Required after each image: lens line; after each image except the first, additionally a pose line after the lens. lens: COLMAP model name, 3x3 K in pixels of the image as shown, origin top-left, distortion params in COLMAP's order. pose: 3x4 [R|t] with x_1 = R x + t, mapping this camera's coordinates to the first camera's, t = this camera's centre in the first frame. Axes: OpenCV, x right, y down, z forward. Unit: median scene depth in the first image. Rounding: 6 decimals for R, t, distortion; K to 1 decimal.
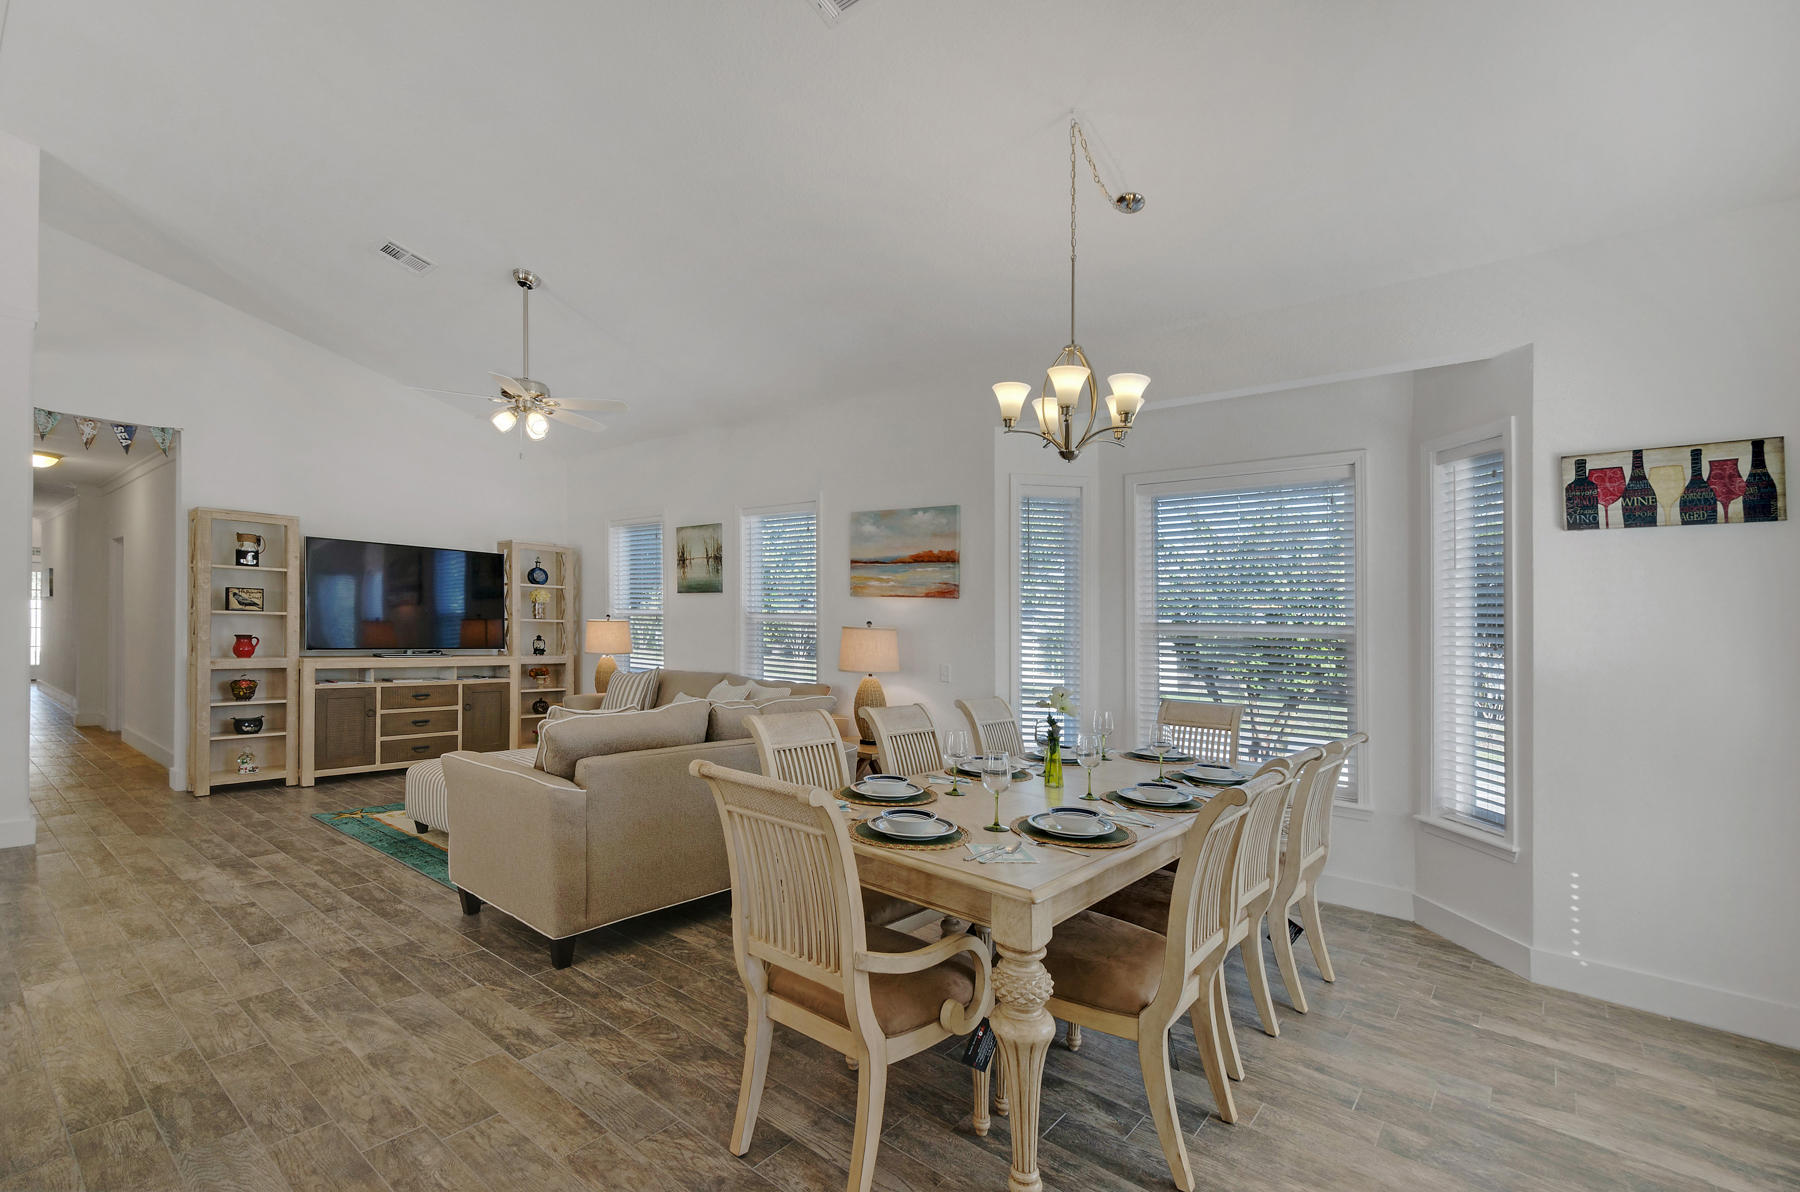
lens RADIAL K [[803.8, 0, 882.7], [0, 803.8, 656.6], [0, 0, 1]] dist [0.028234, -0.010853]
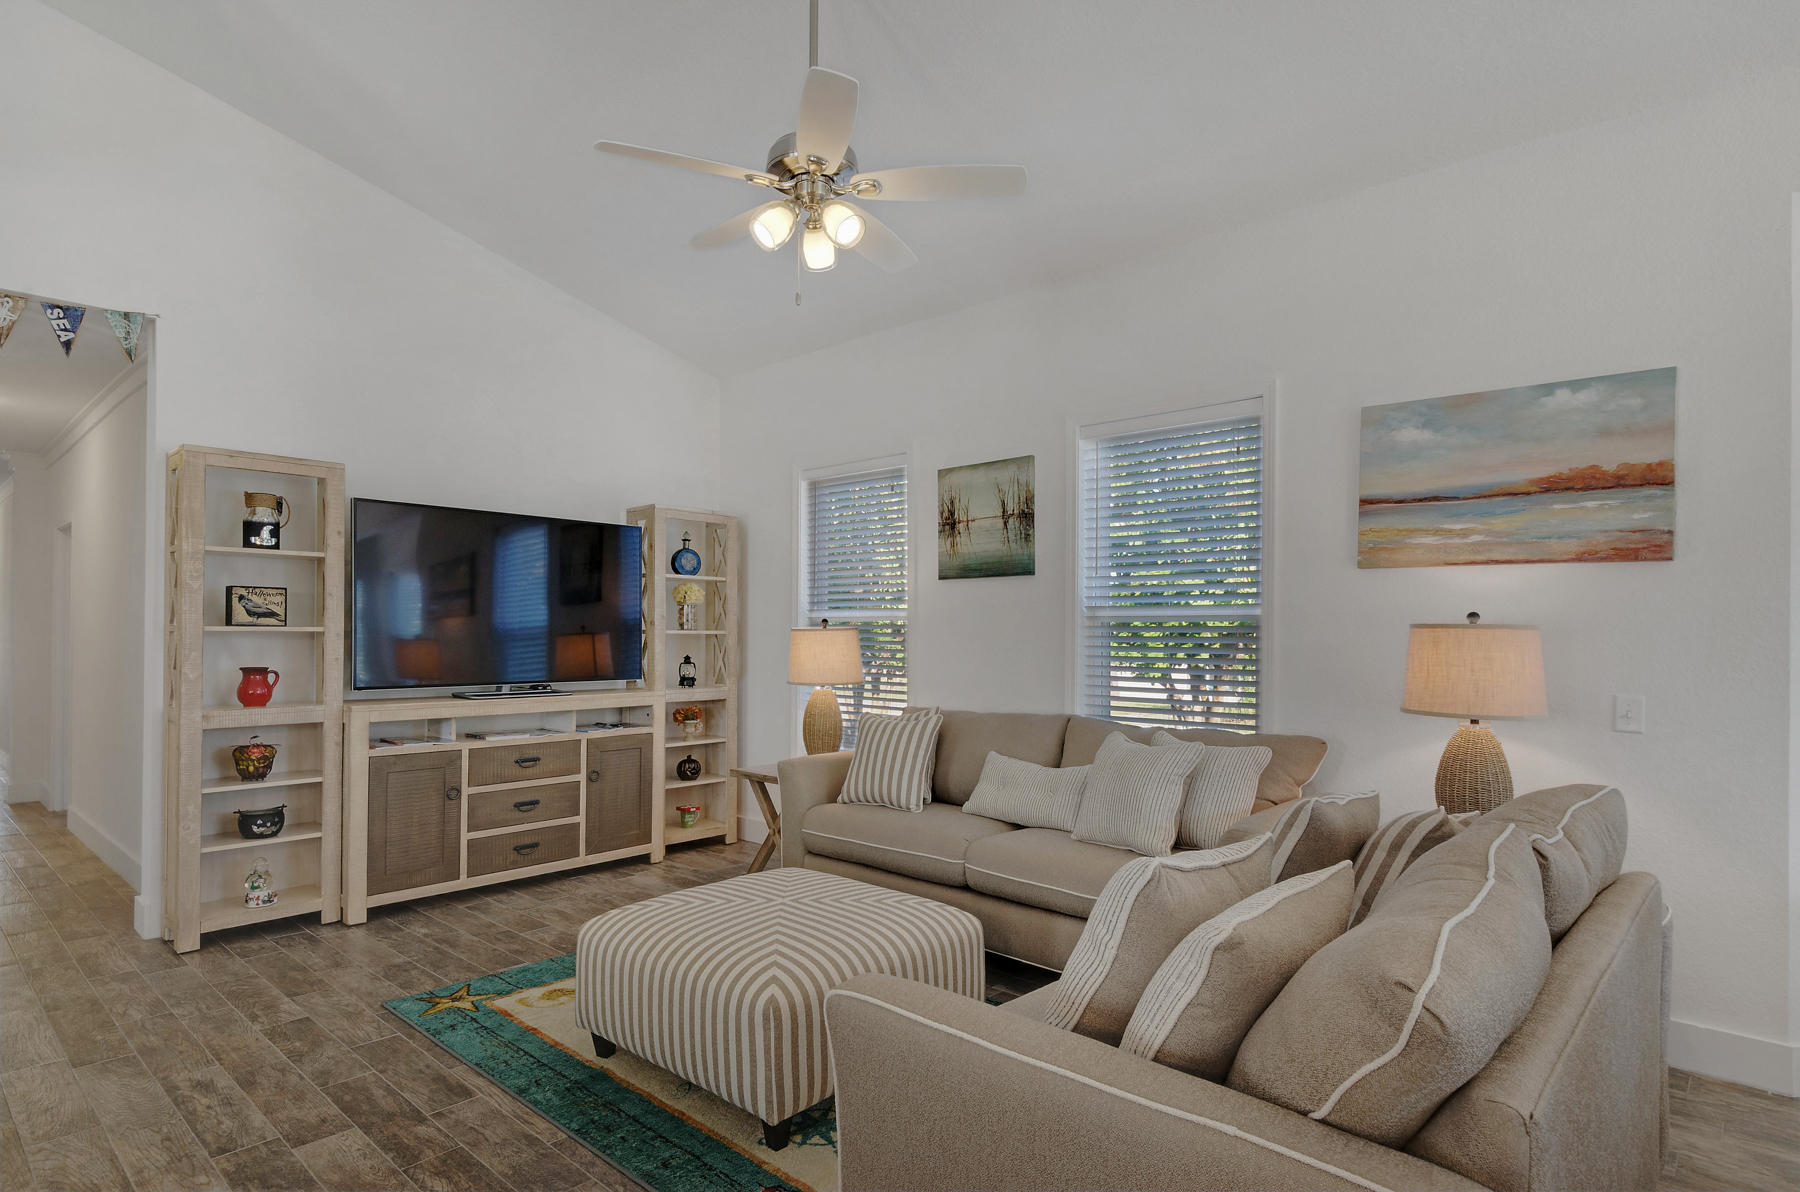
lens RADIAL K [[961.3, 0, 886.4], [0, 961.3, 640.0], [0, 0, 1]] dist [0.013842, -0.010287]
pose [[0.998050, -0.023159, -0.057960, -0.306198], [0.021186, 0.999182, -0.034435, -0.012991], [0.058710, 0.033140, 0.997725, 0.351977]]
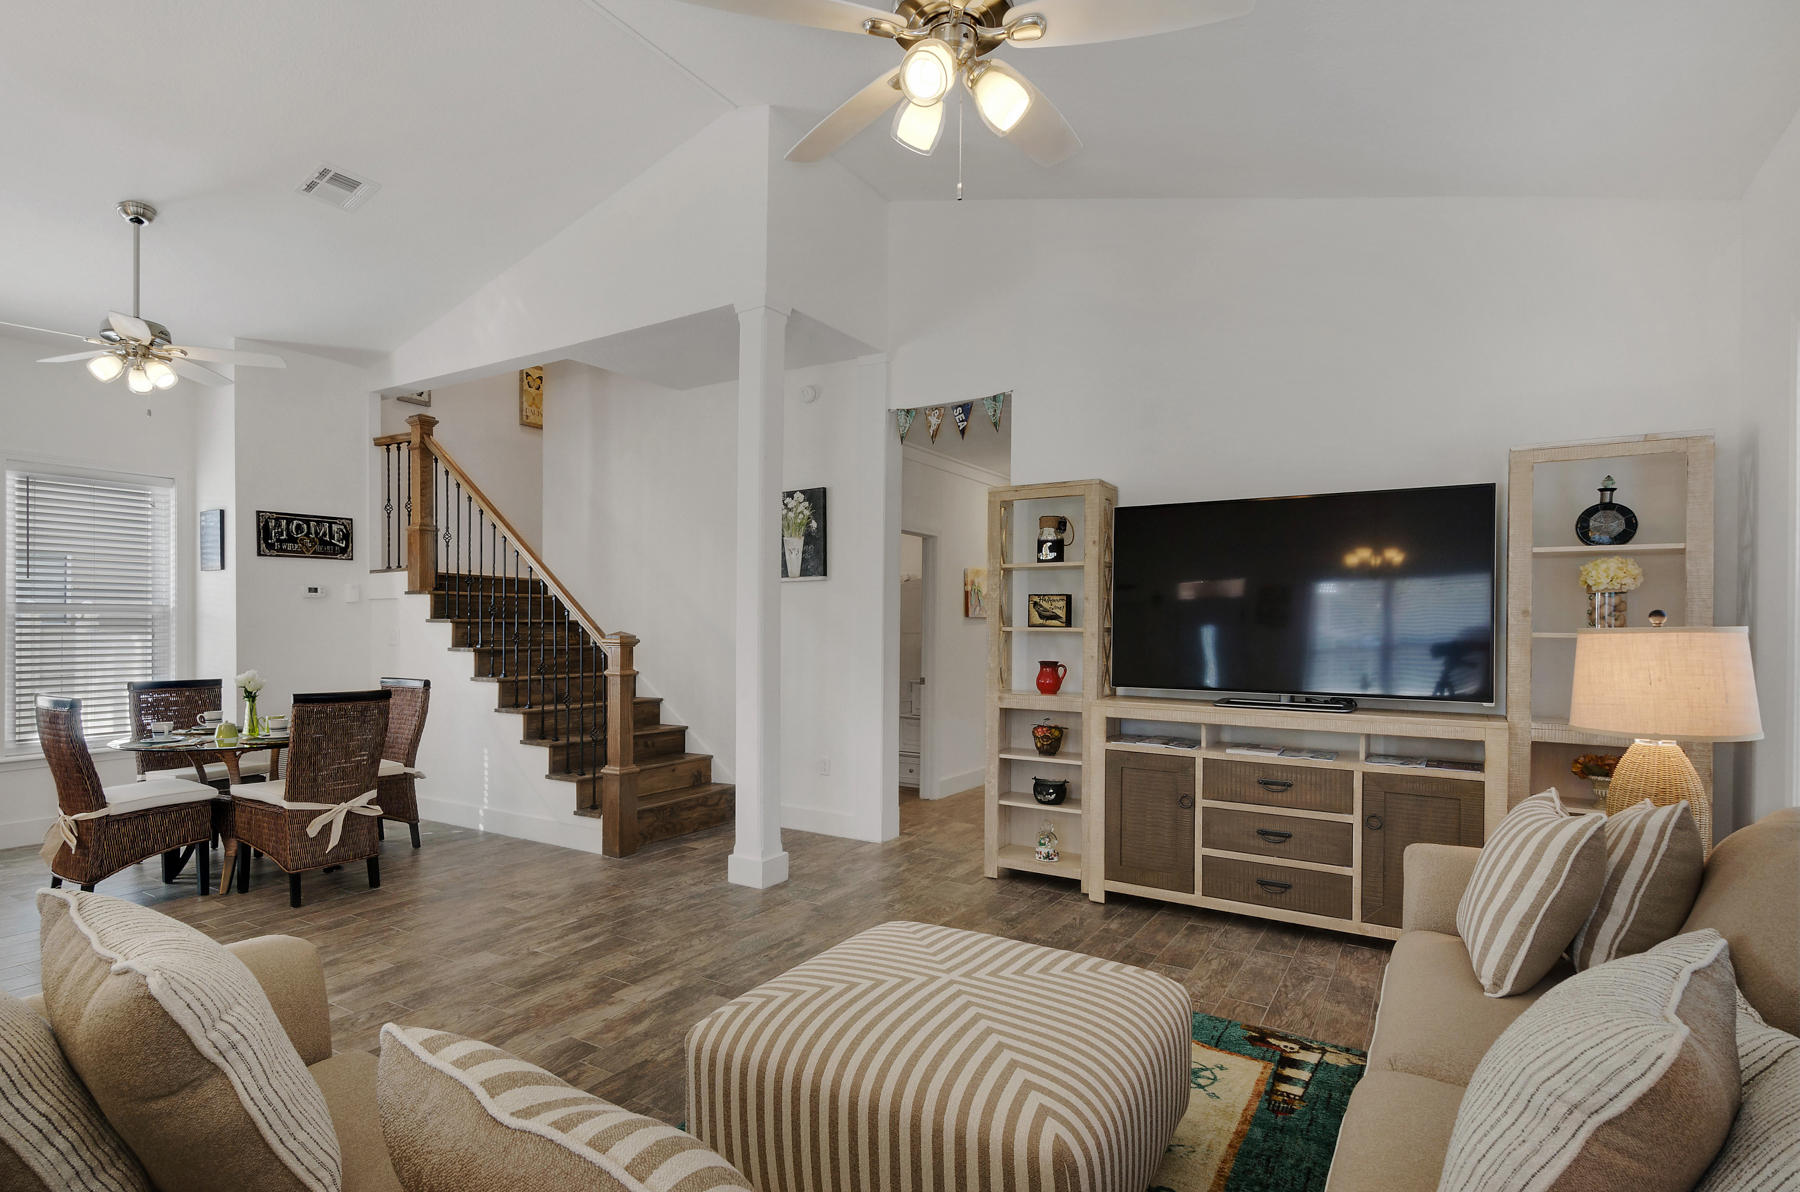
lens RADIAL K [[929.3, 0, 842.8], [0, 929.3, 618.1], [0, 0, 1]] dist [0.025608, -0.003272]
pose [[0.095944, -0.033066, -0.994837, -0.001836], [-0.043756, 0.998342, -0.037403, -0.026490], [0.994425, 0.047119, 0.094338, 0.782905]]
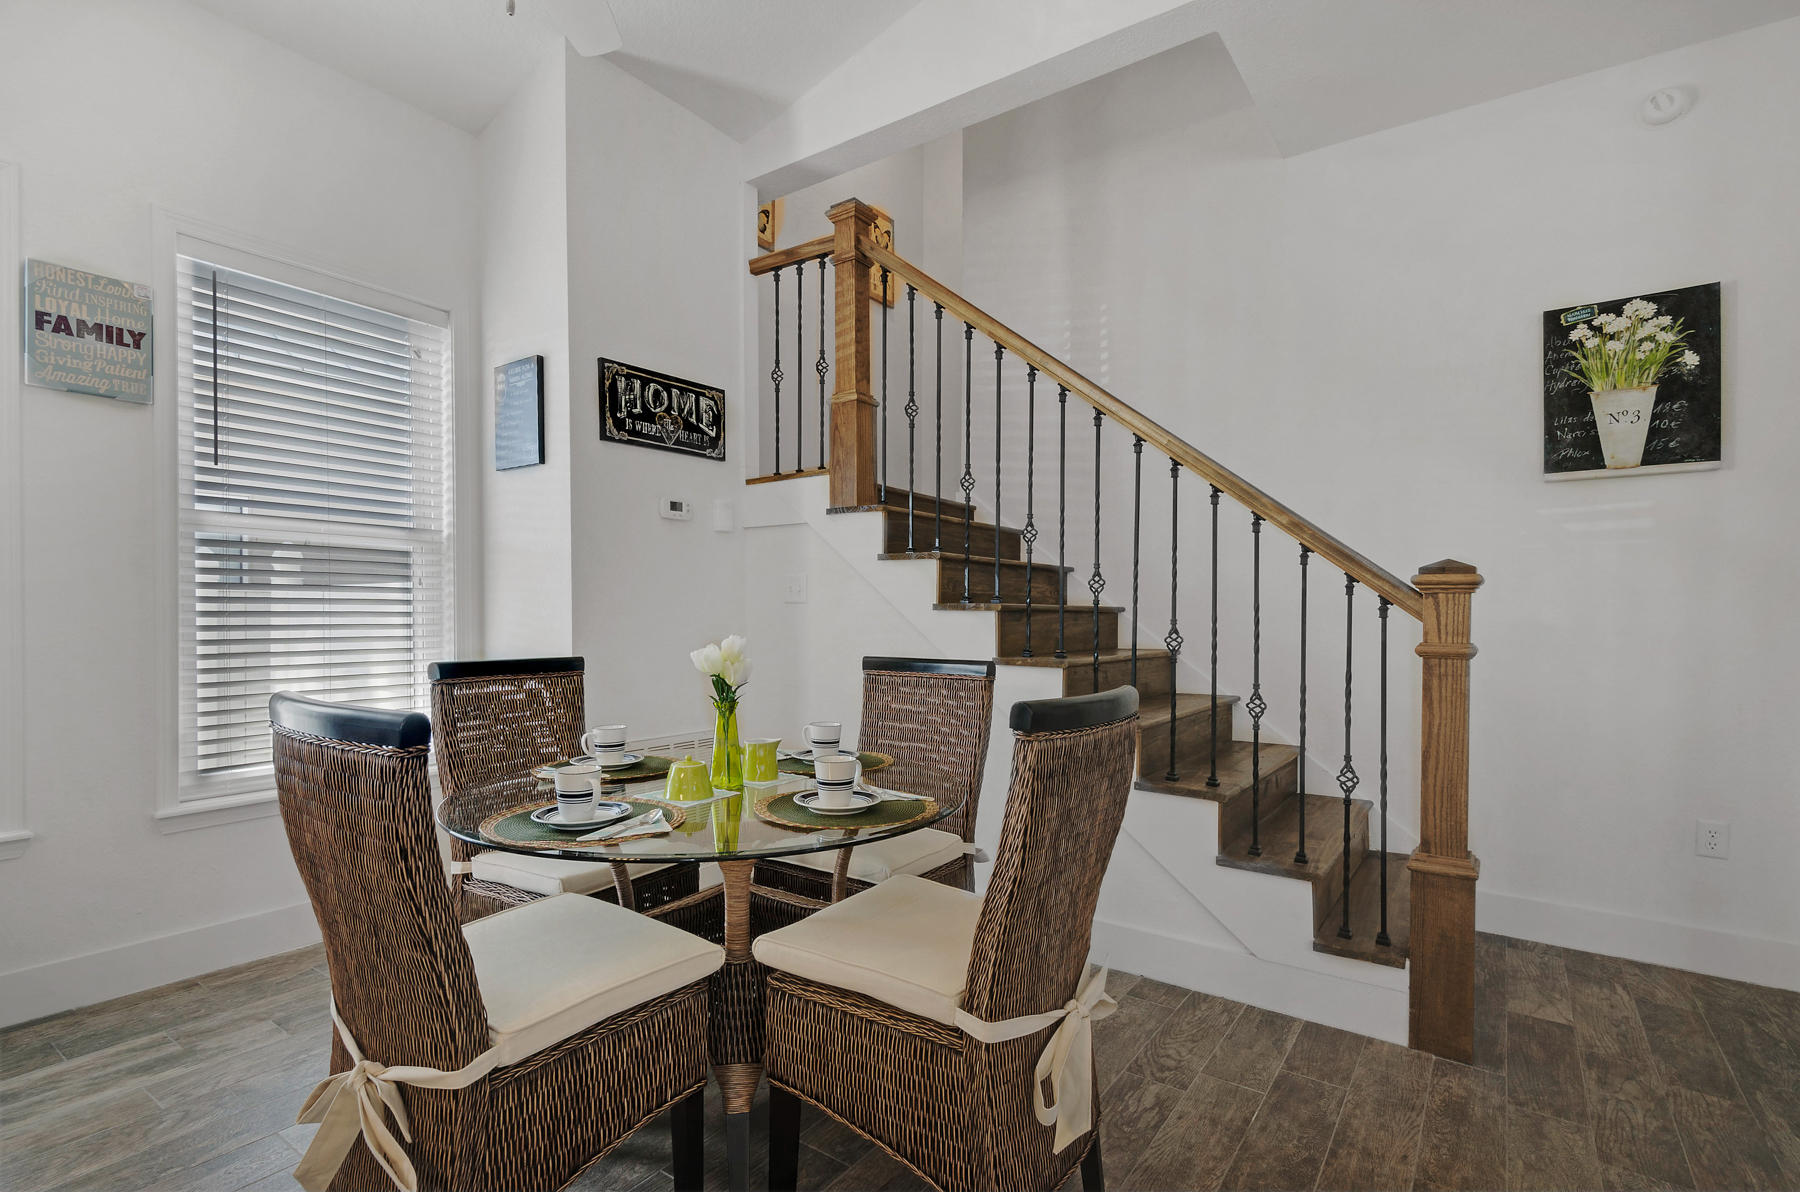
lens RADIAL K [[865.9, 0, 862.0], [0, 865.9, 596.0], [0, 0, 1]] dist [0.017859, -0.003253]
pose [[0.057518, -0.044205, -0.997365, -0.565349], [-0.044934, 0.997892, -0.046820, 0.009514], [0.997333, 0.047509, 0.055410, 0.360936]]
